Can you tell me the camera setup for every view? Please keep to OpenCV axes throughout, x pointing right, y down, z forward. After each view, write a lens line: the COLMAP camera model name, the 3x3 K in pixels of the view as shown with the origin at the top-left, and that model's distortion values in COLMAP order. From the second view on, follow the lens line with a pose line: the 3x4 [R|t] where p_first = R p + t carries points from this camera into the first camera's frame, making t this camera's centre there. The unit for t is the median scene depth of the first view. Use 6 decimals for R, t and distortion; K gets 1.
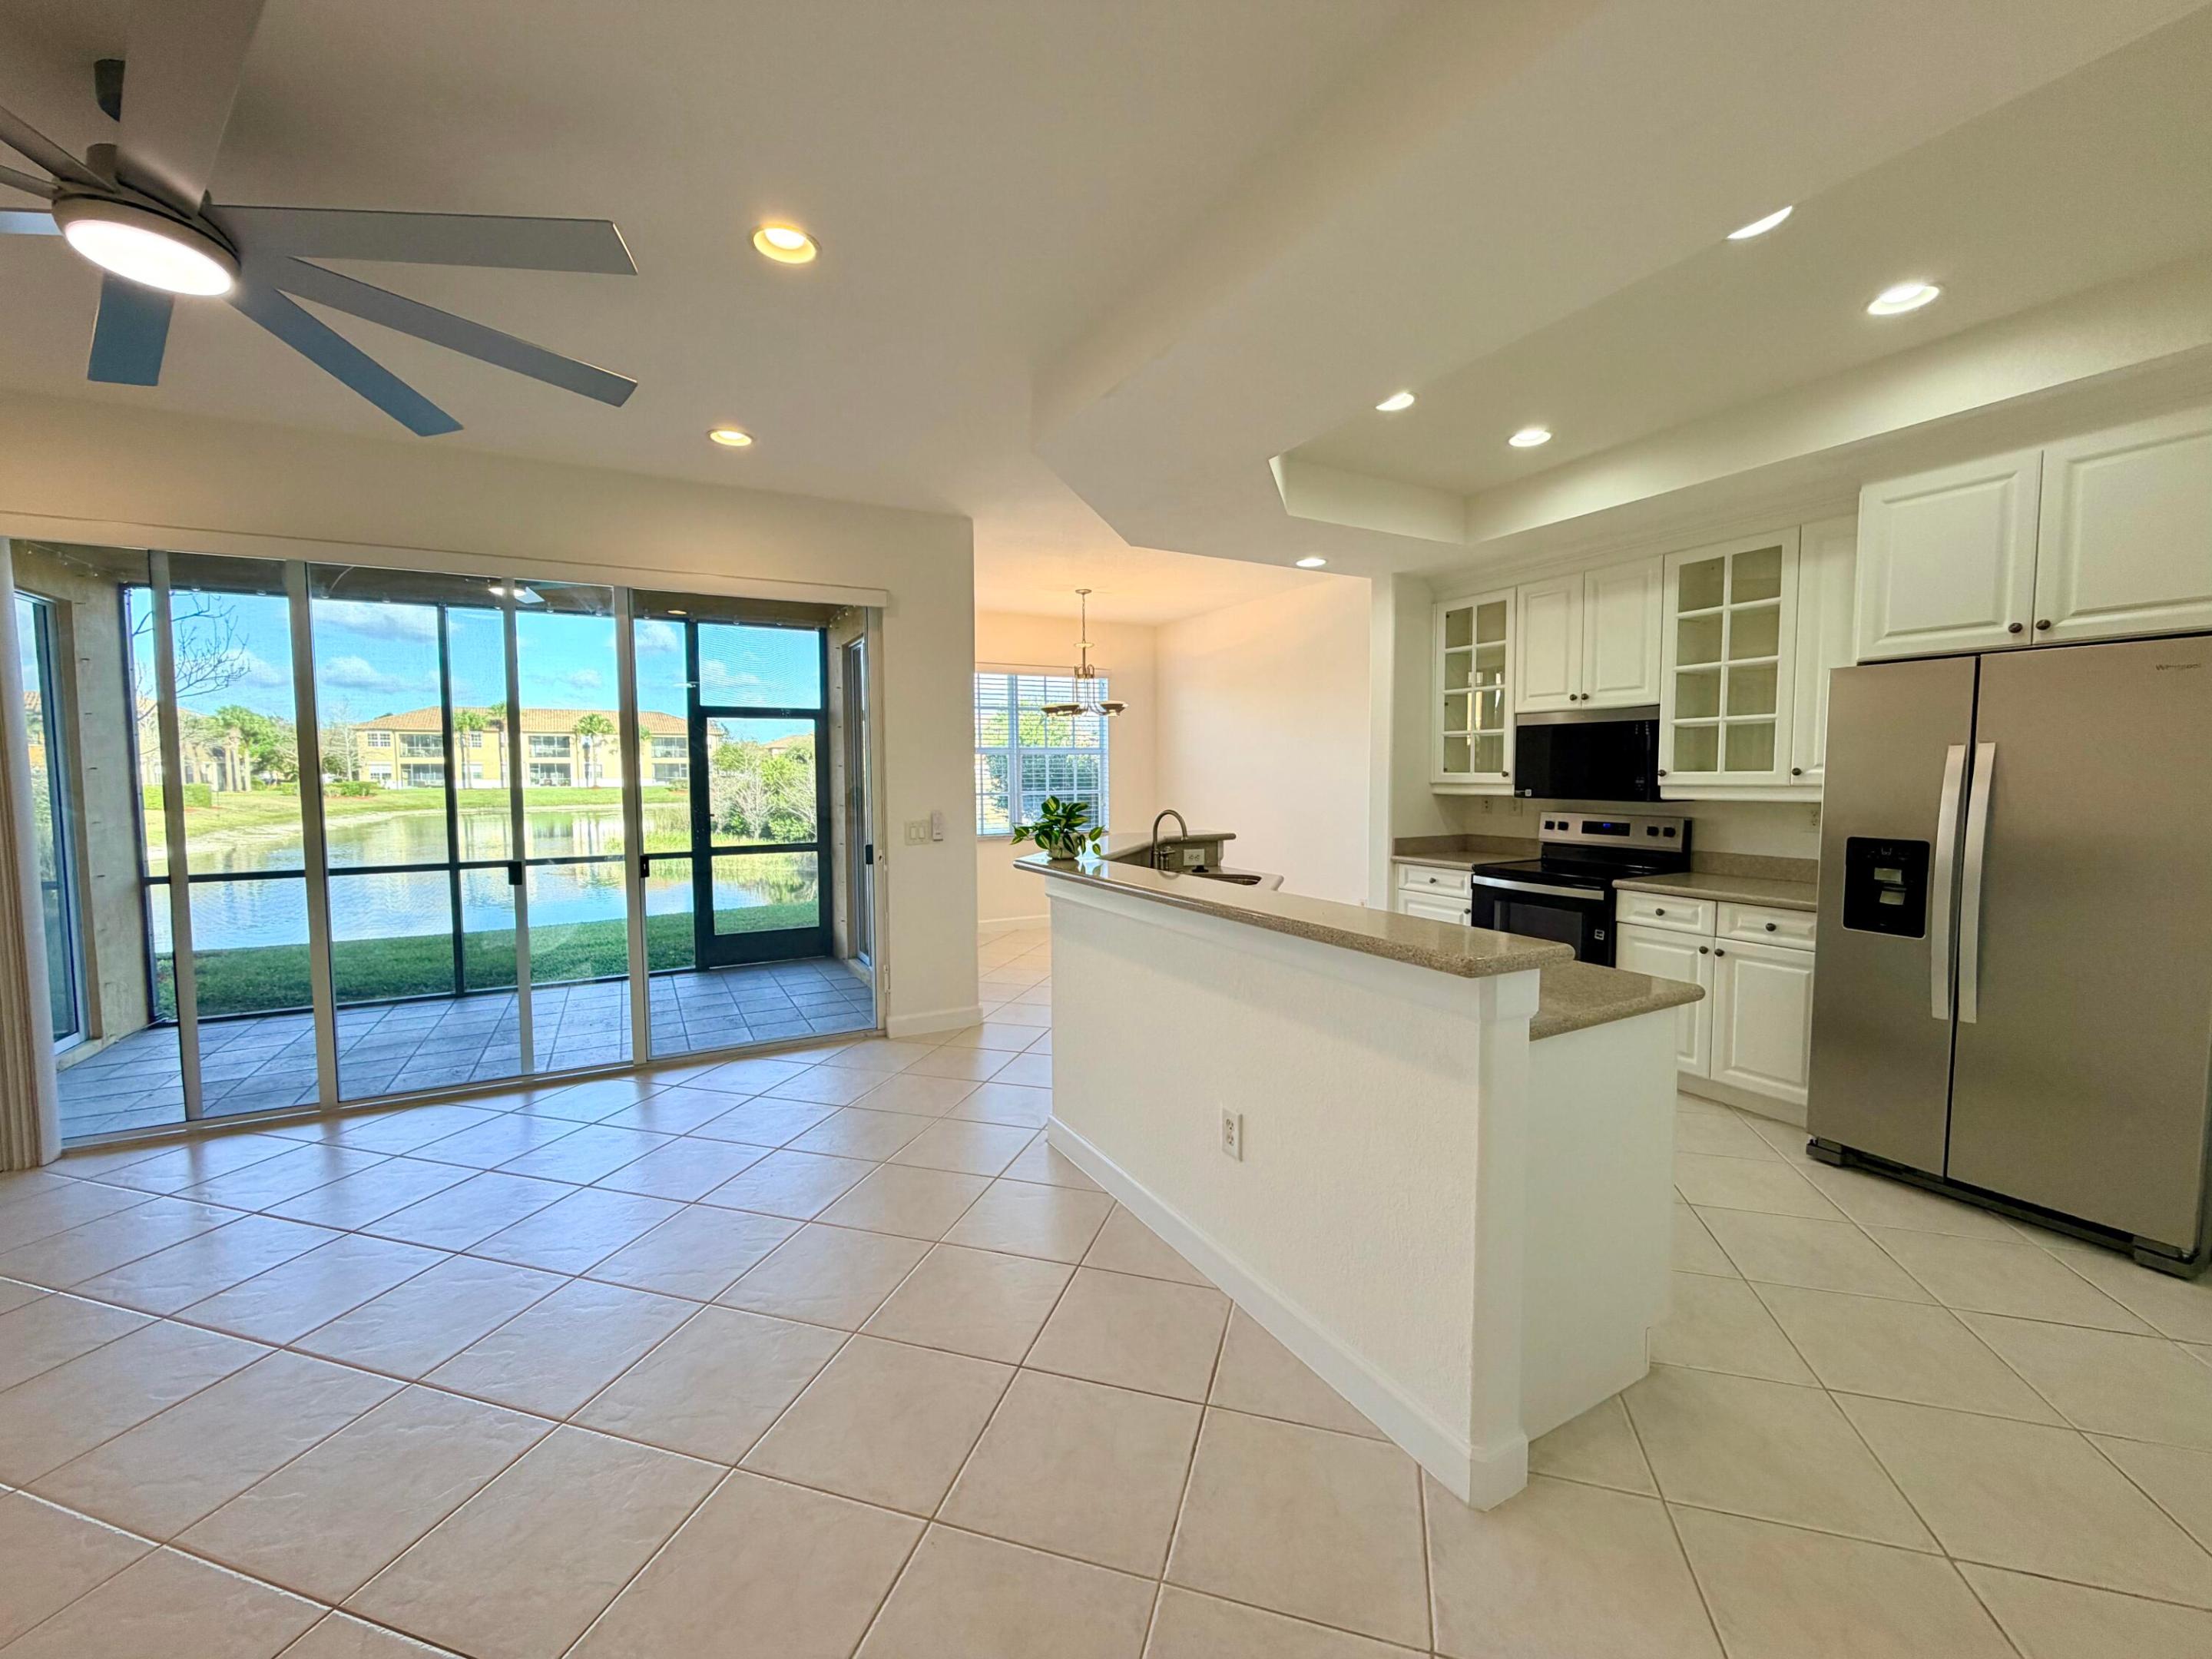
lens RADIAL K [[882.3, 0, 1100.2], [0, 882.3, 825.6], [0, 0, 1]] dist [0.000307, -0.000088]
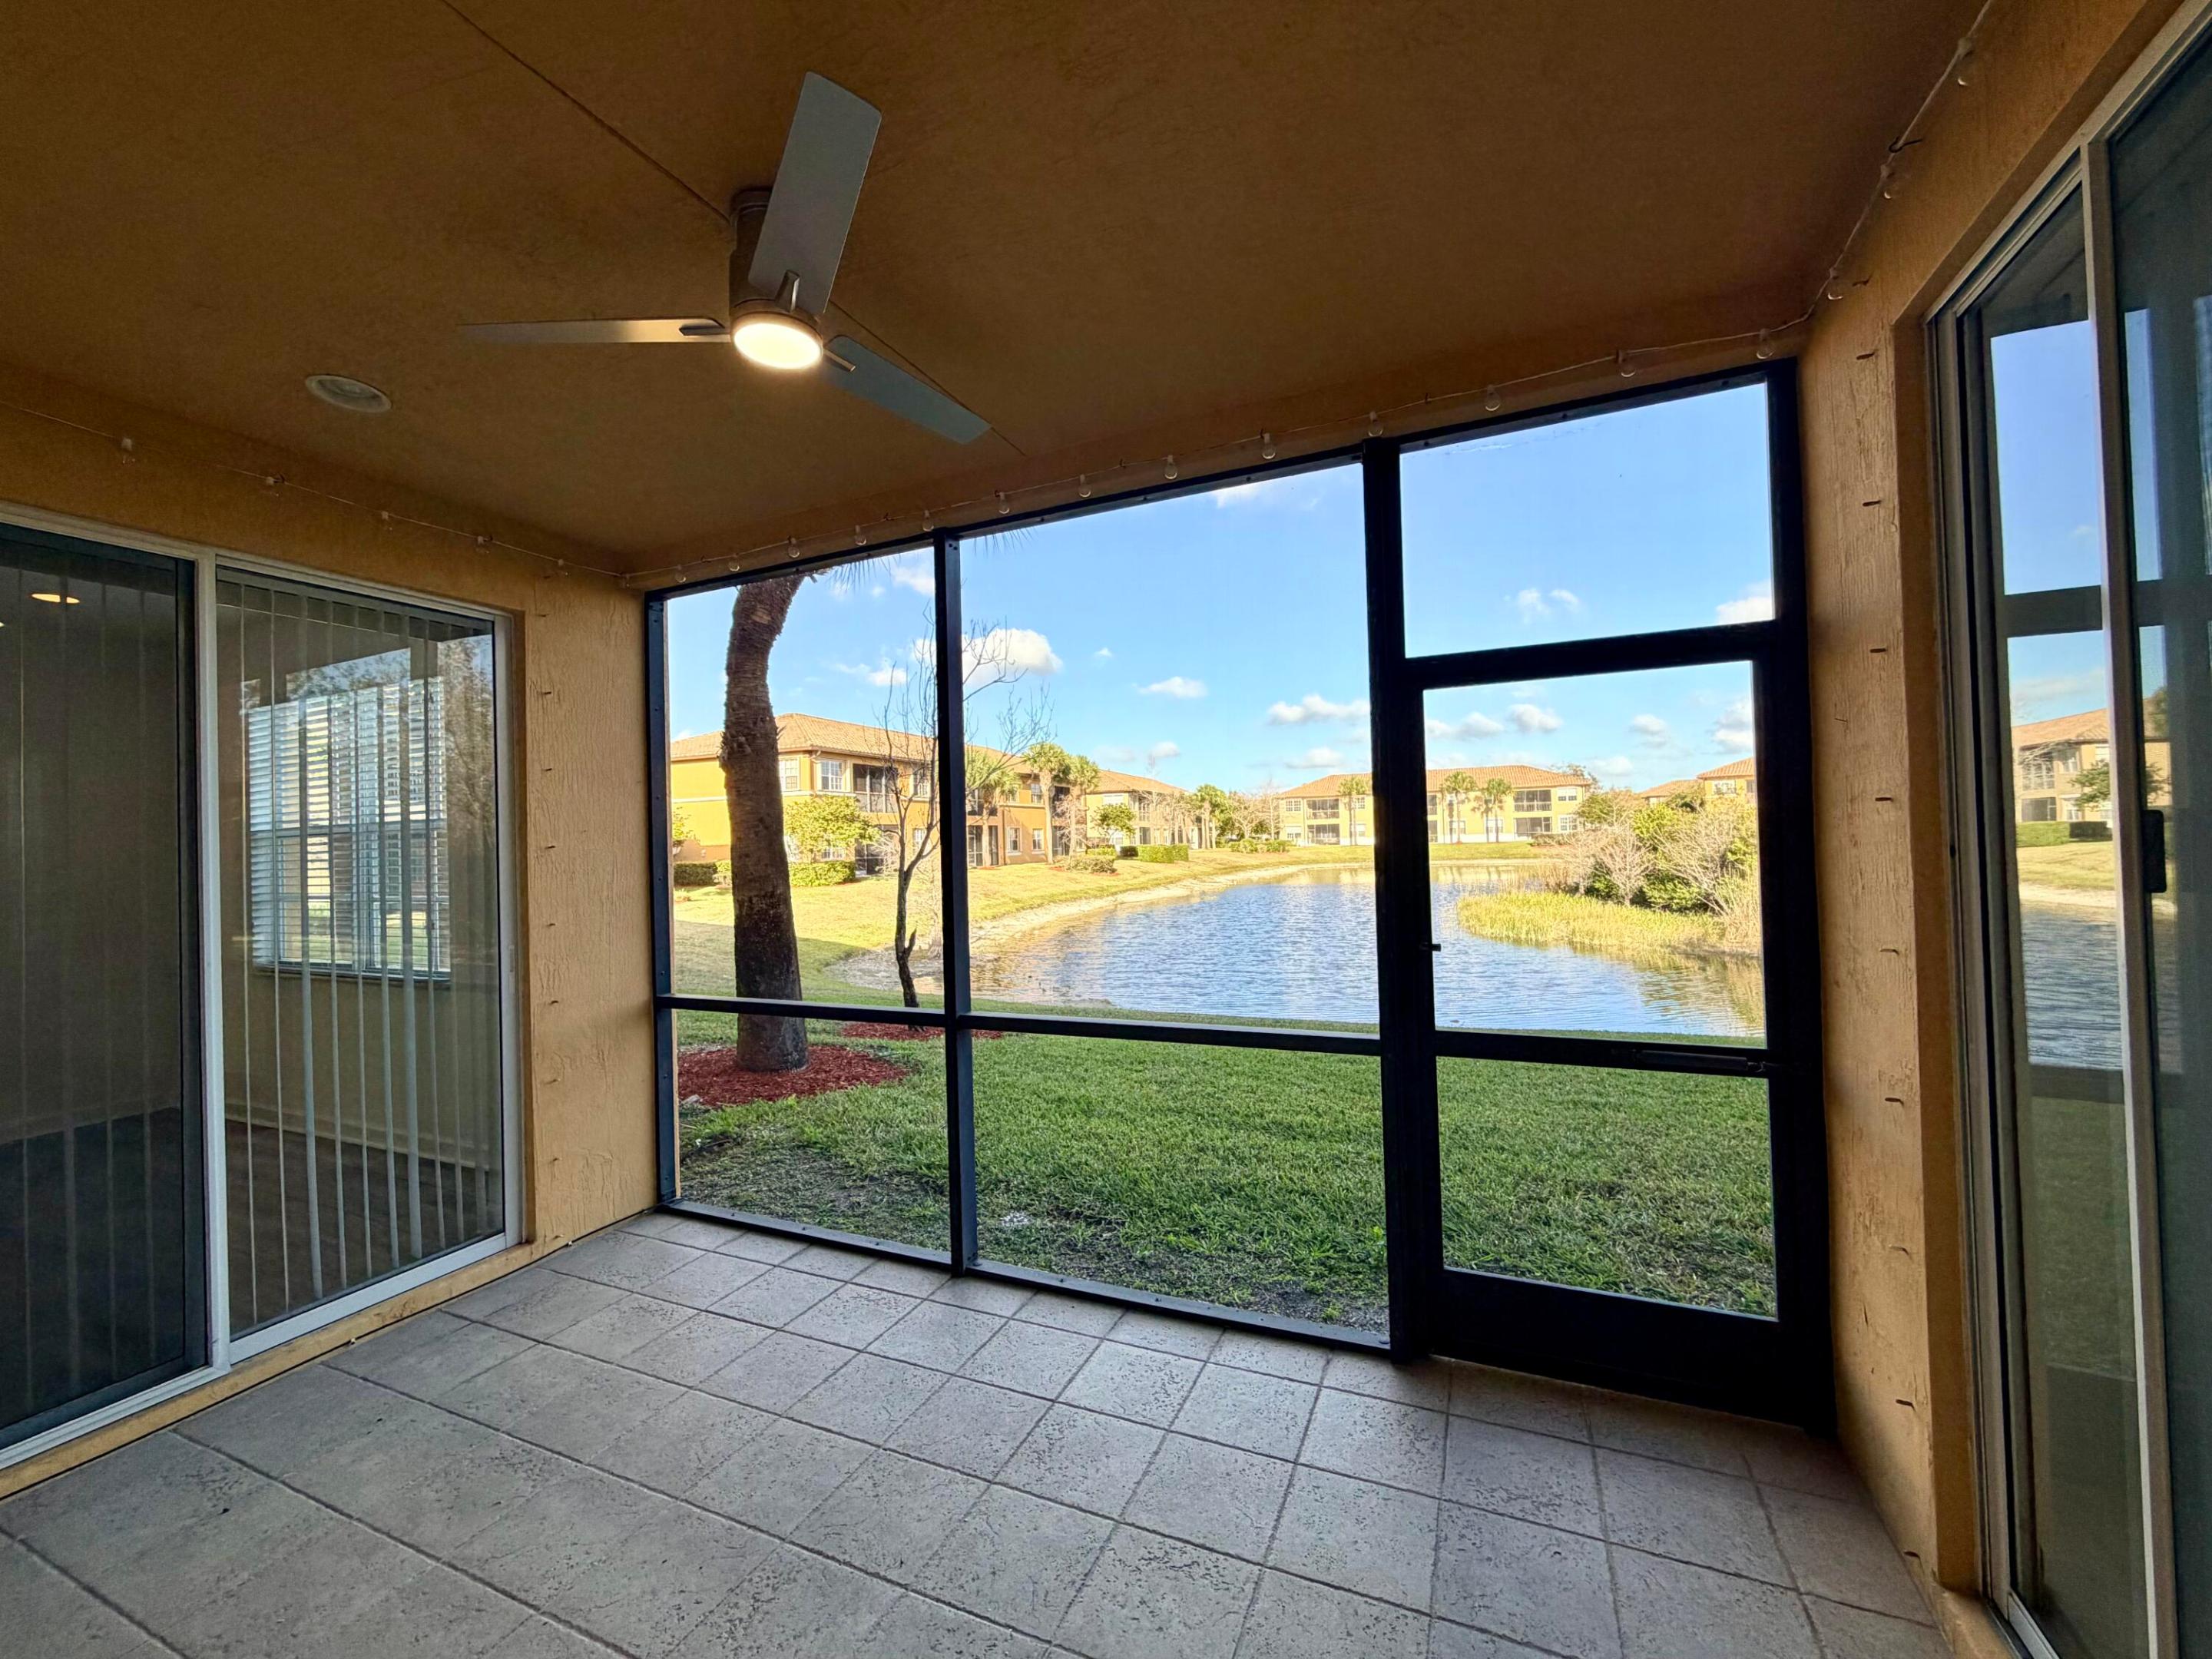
lens RADIAL K [[882.3, 0, 1100.2], [0, 882.3, 825.6], [0, 0, 1]] dist [0.000307, -0.000088]
pose [[0.611258, -0.024481, -0.791053, -0.347473], [-0.024337, 0.998467, -0.049706, -0.062793], [0.791057, 0.049635, 0.609725, 0.994190]]
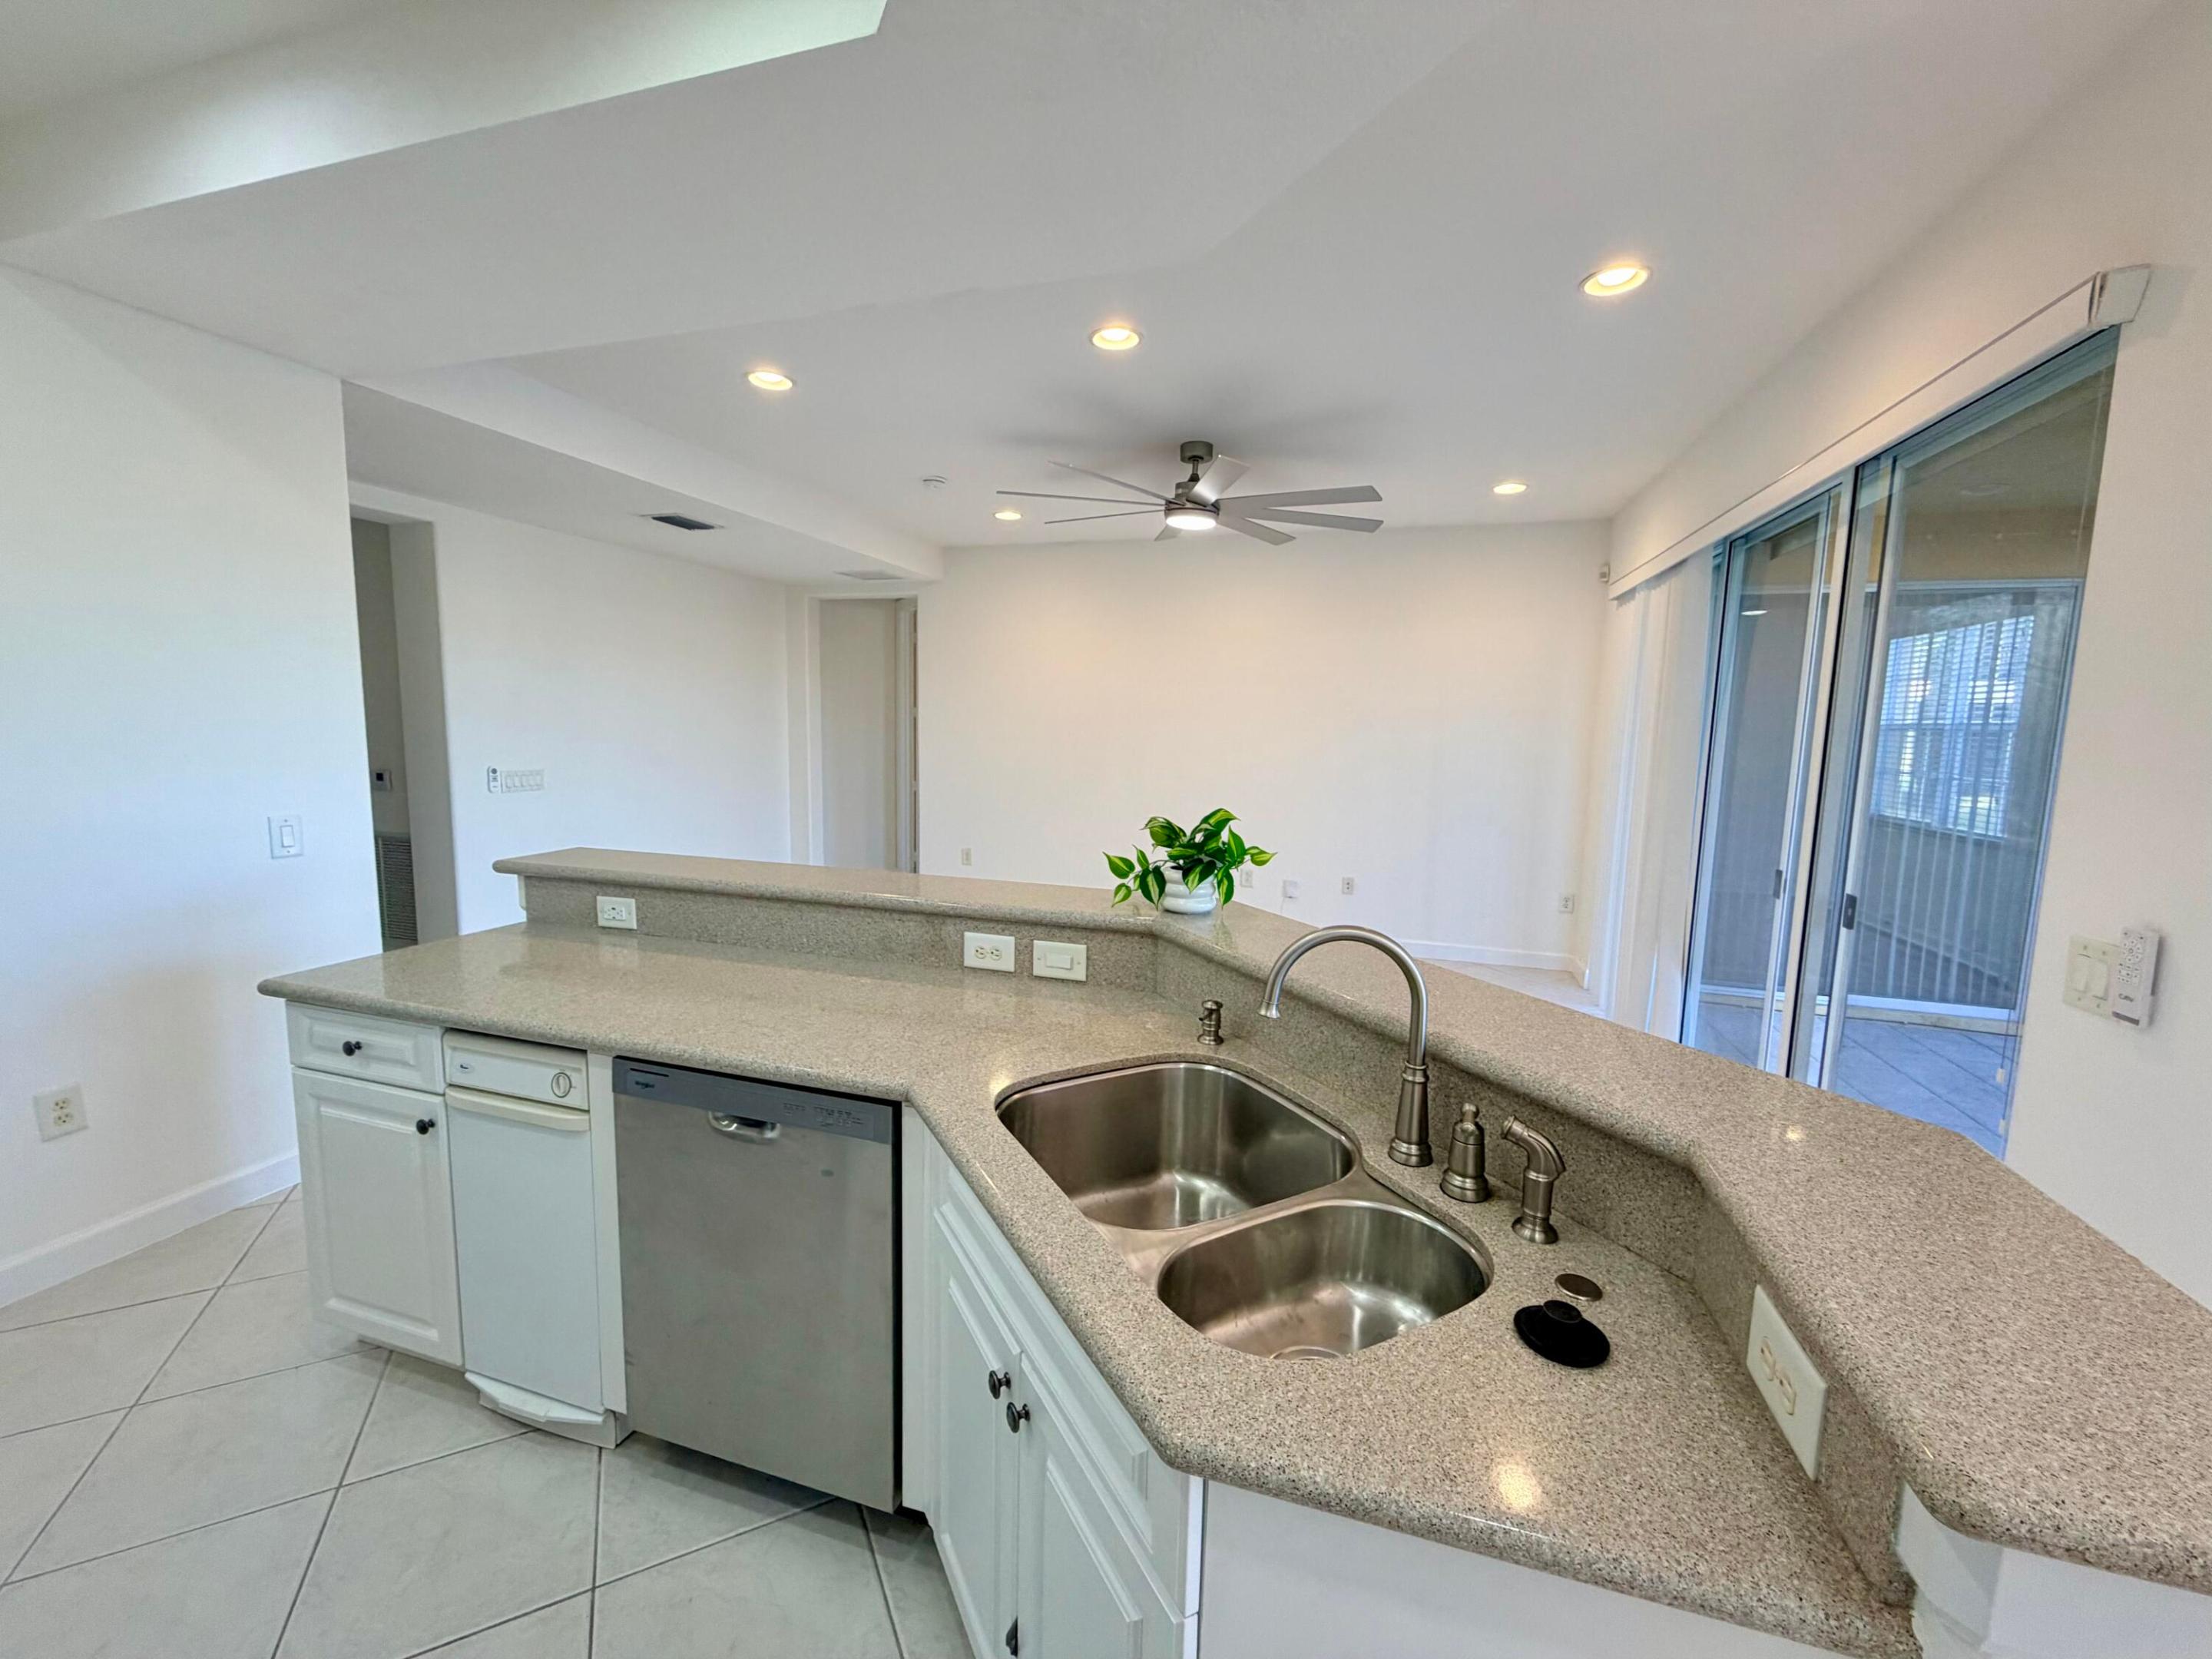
lens RADIAL K [[885.4, 0, 1101.9], [0, 885.4, 827.4], [0, 0, 1]] dist [0.000565, 0.000228]
pose [[-0.716227, 0.074103, -0.693921, 0.308154], [-0.059935, 0.984141, 0.166957, -0.085940], [0.695288, 0.161169, -0.700427, 1.017157]]
